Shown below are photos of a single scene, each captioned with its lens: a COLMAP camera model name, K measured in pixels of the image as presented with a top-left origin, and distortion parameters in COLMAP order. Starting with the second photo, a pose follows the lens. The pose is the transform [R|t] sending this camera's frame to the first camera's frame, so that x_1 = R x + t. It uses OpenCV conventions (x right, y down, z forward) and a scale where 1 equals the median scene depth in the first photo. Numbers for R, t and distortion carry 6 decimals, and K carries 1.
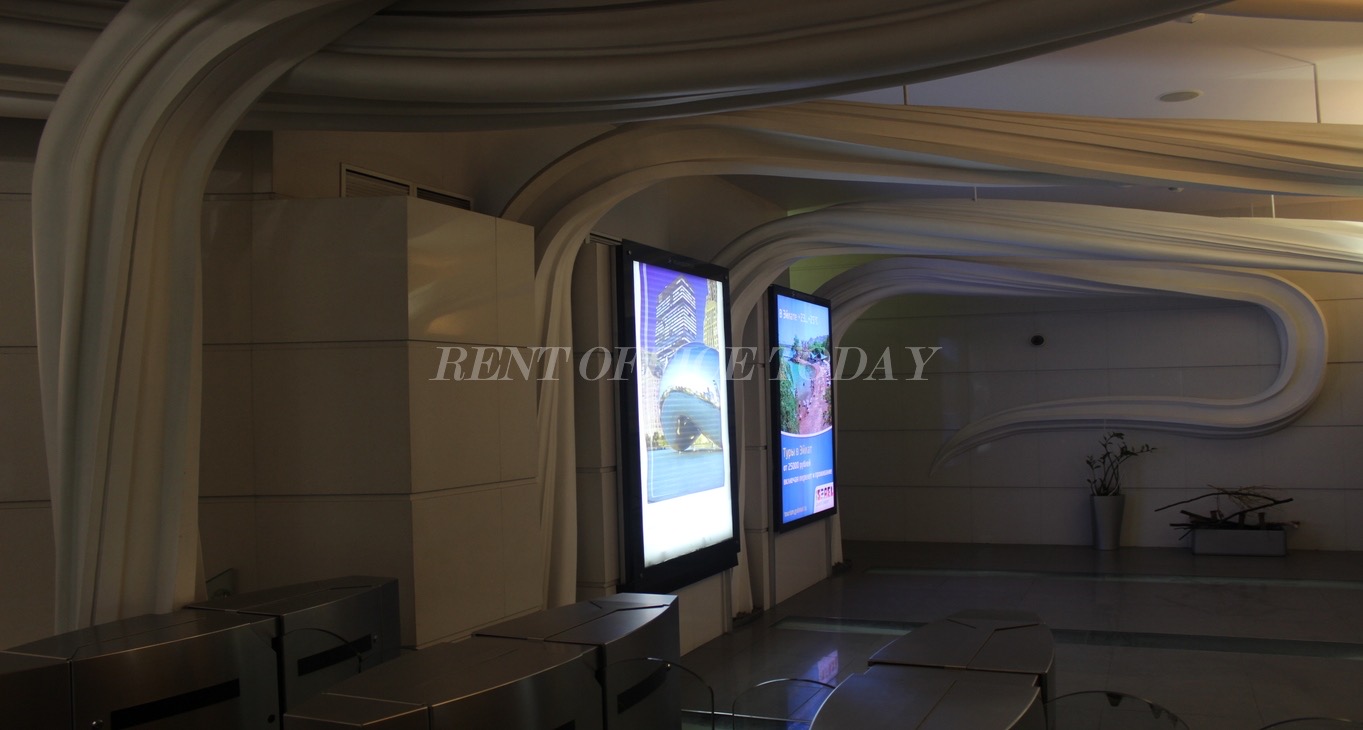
lens RADIAL K [[1277.1, 0, 679.7], [0, 1277.1, 380.9], [0, 0, 1]] dist [-0.121455, 0.253580]
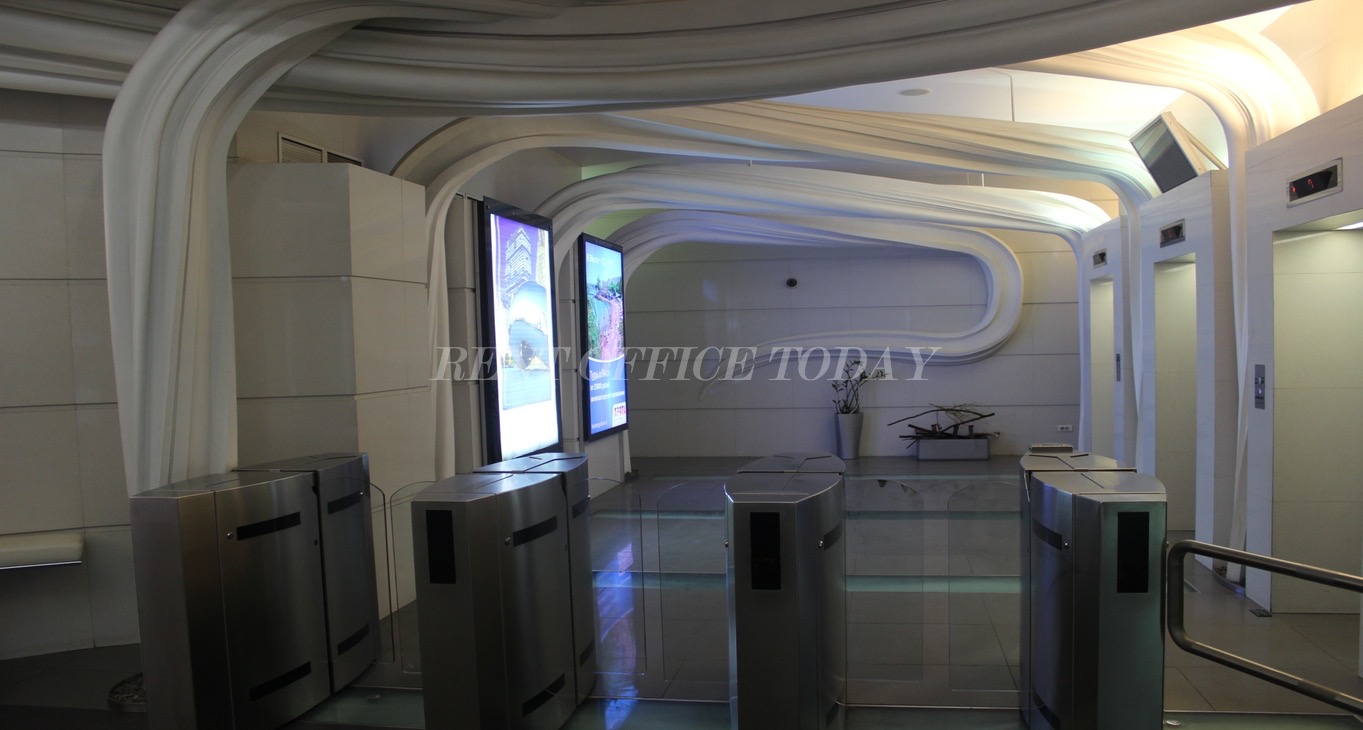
lens RADIAL K [[1244.0, 0, 681.5], [0, 1244.0, 365.0], [0, 0, 1]] dist [-0.011342, 0.000573]
pose [[0.979373, -0.003416, 0.202033, -0.069355], [-0.003582, 0.999407, 0.034261, 0.006880], [-0.202031, -0.034278, 0.978779, -0.150572]]
